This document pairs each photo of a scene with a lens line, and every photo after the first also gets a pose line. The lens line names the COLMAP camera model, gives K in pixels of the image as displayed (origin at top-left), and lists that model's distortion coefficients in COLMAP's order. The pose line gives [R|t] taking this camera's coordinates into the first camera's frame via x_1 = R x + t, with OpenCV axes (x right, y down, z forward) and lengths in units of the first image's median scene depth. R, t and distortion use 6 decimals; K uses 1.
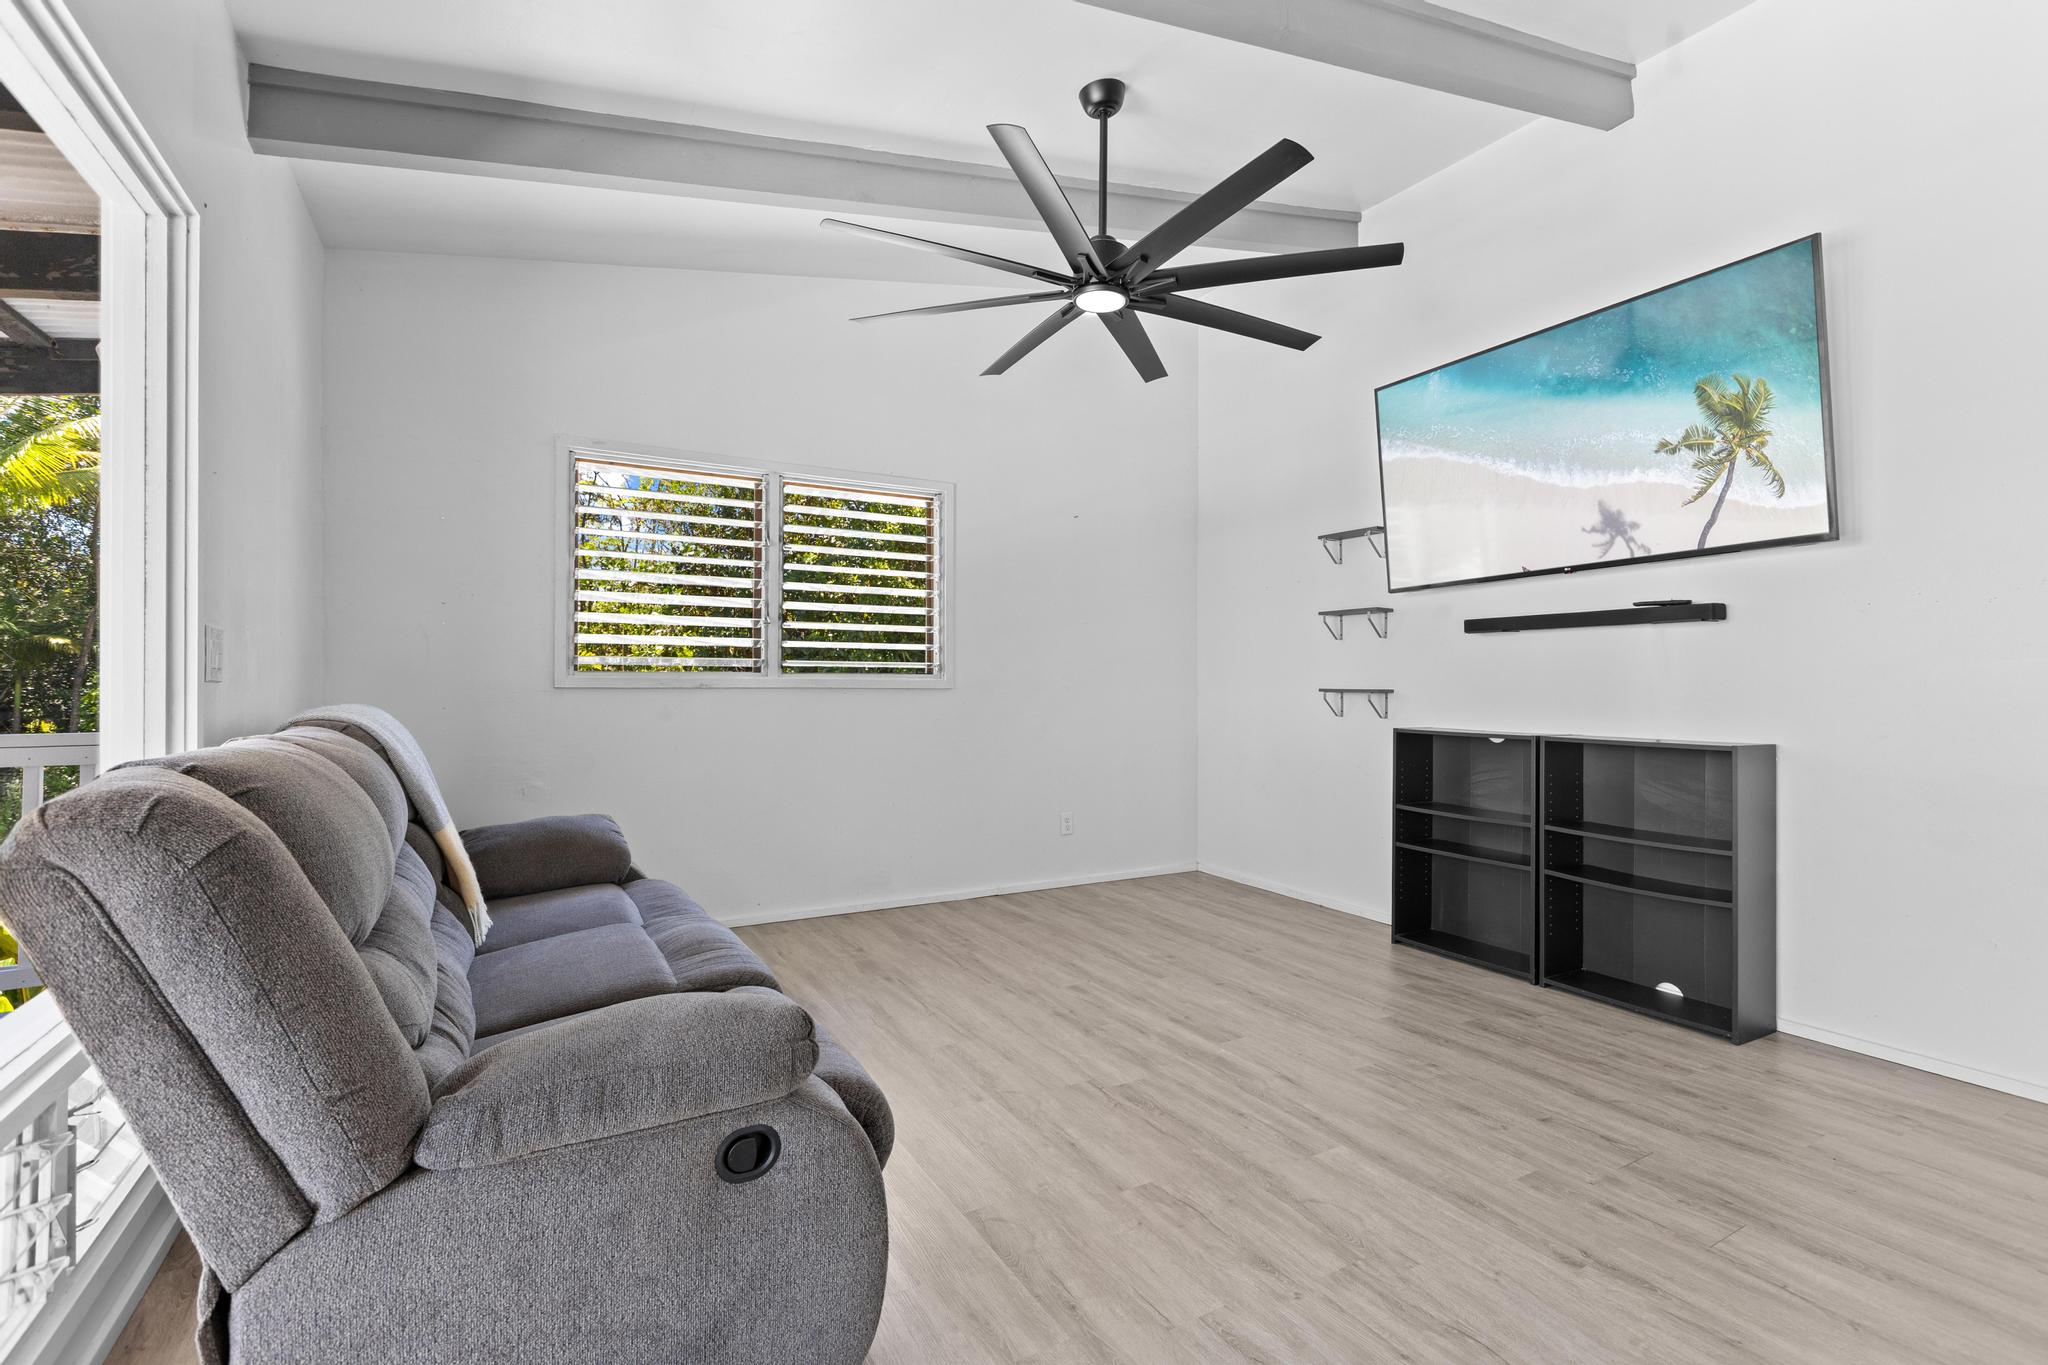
lens RADIAL K [[918.9, 0, 1024.0], [0, 918.9, 682.5], [0, 0, 1]] dist [0.000363, 0.000617]
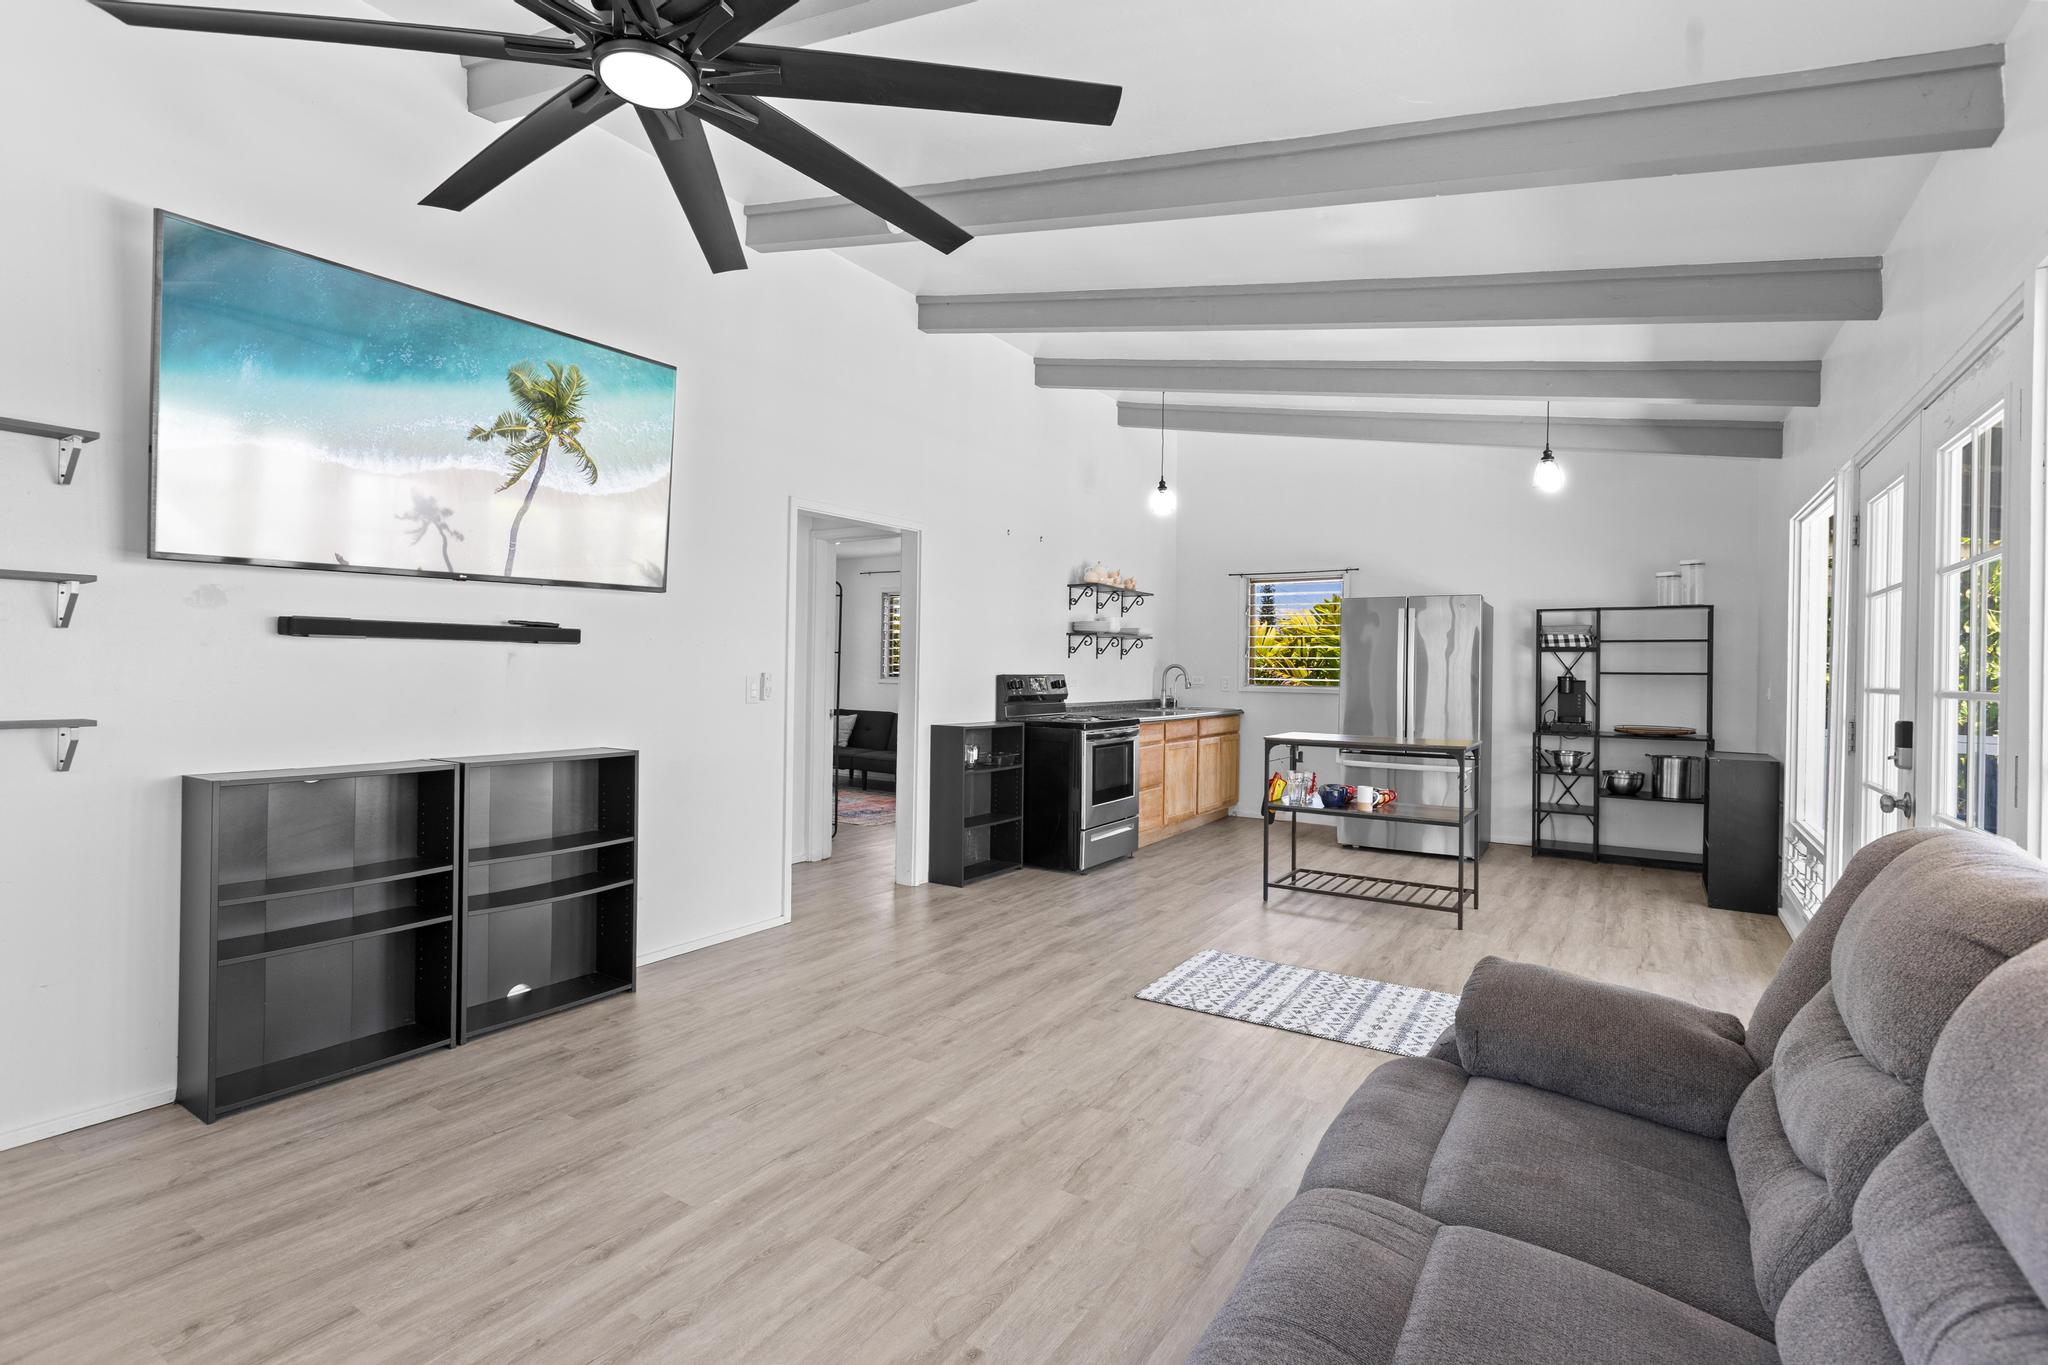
lens RADIAL K [[938.5, 0, 1036.6], [0, 938.5, 665.8], [0, 0, 1]] dist [0.000614, 0.000457]
pose [[-0.463368, -0.006169, 0.886144, -0.606722], [-0.016175, 0.999868, -0.001497, -0.053171], [-0.886018, -0.015027, -0.463407, 1.137138]]
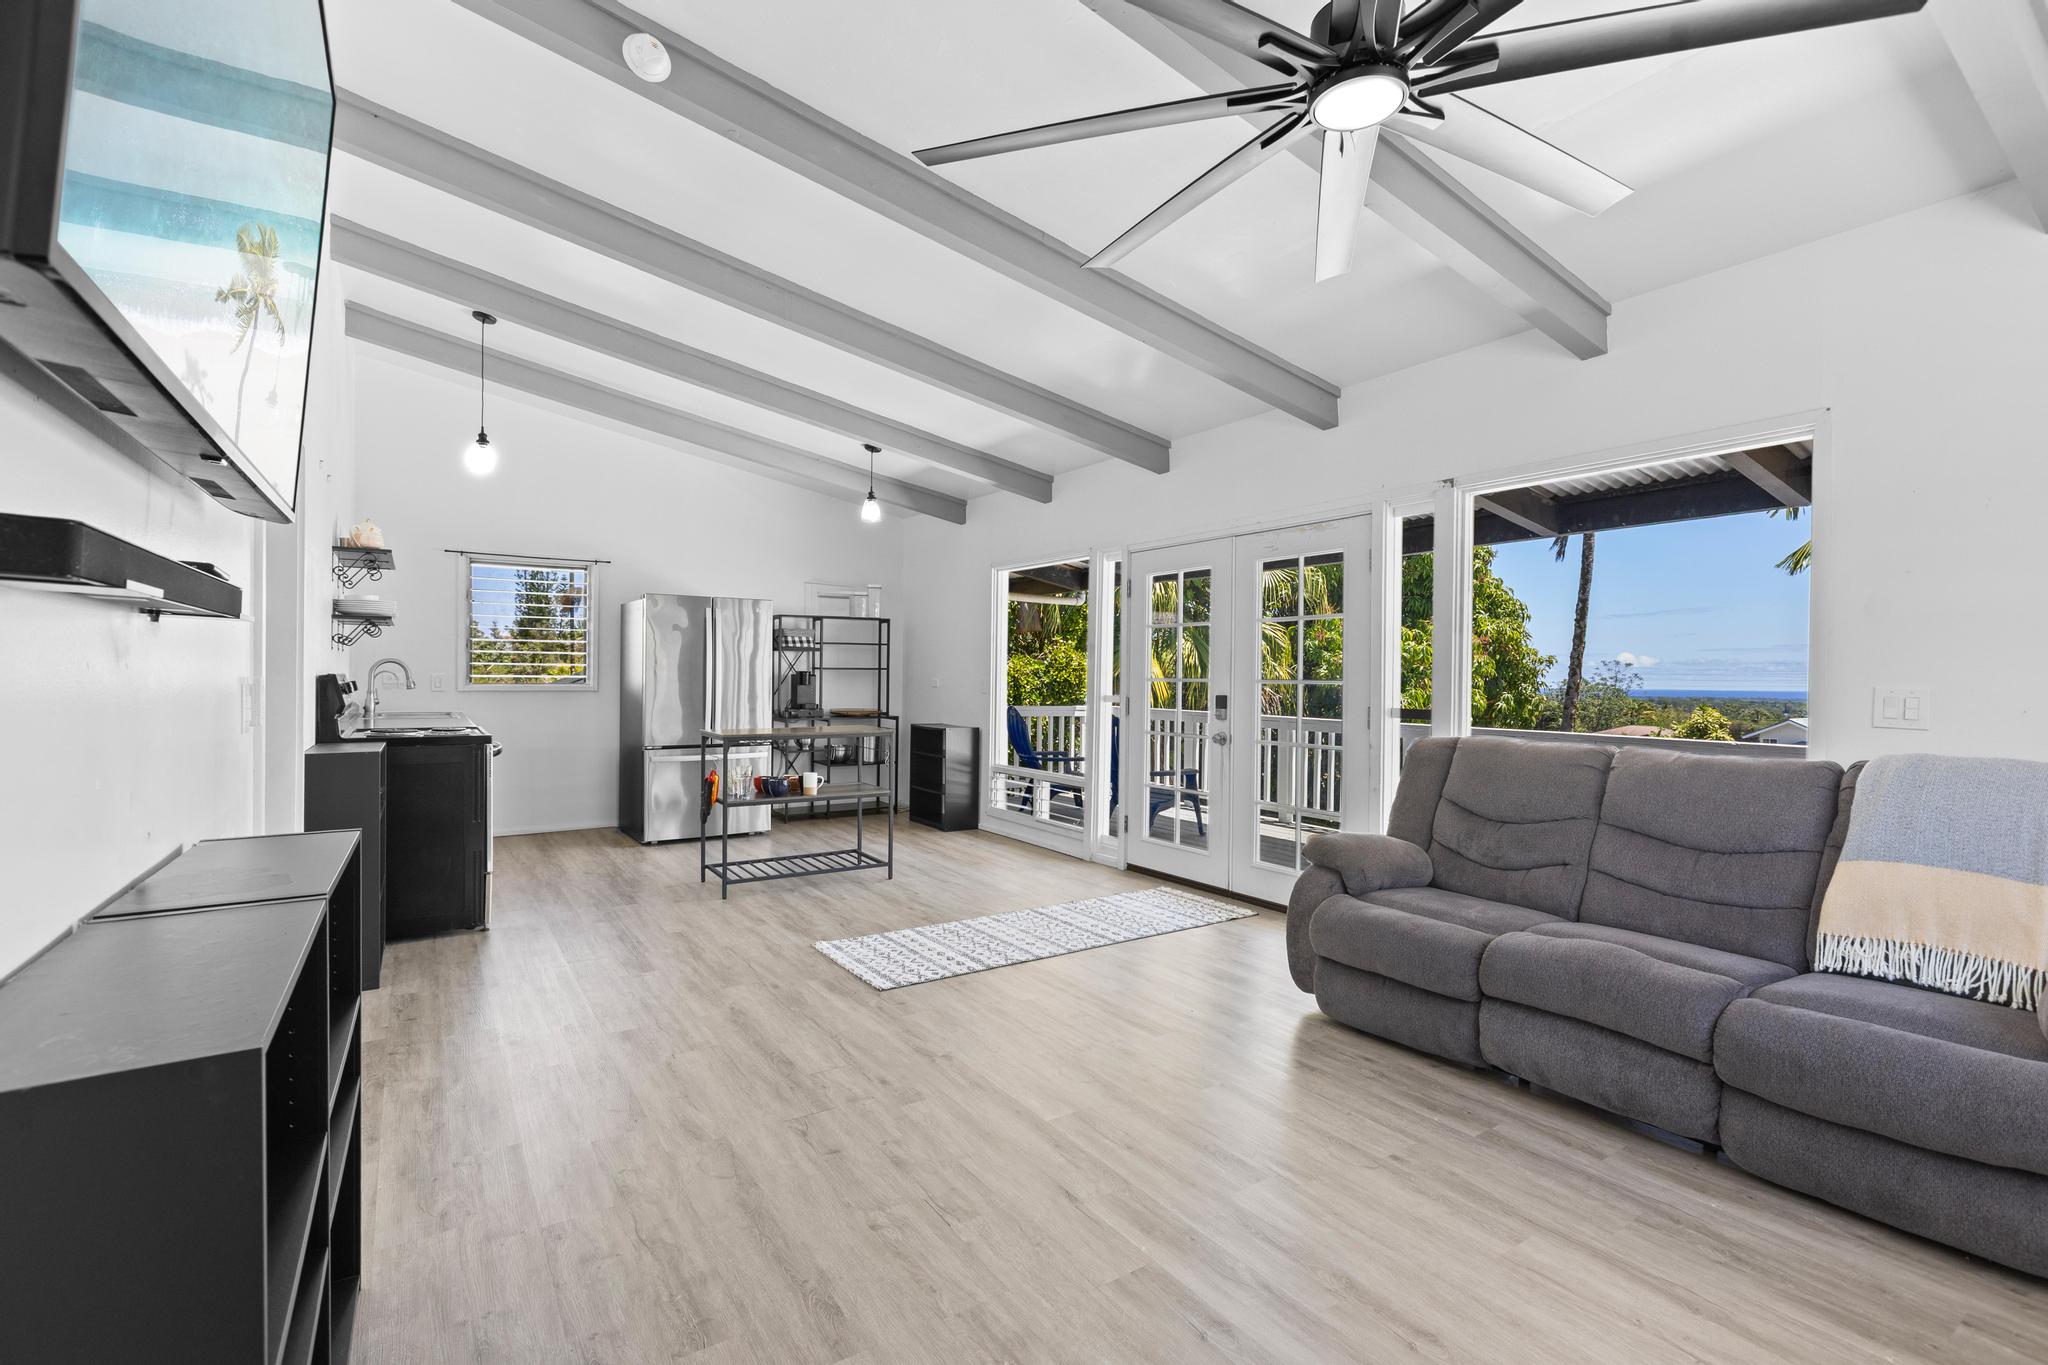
lens RADIAL K [[918.9, 0, 1024.0], [0, 918.9, 682.5], [0, 0, 1]] dist [0.000363, 0.000617]
pose [[-0.998013, -0.012751, -0.061709, 0.360372], [-0.013195, 0.999890, 0.006791, -0.045915], [0.061615, 0.007592, -0.998071, 1.712073]]
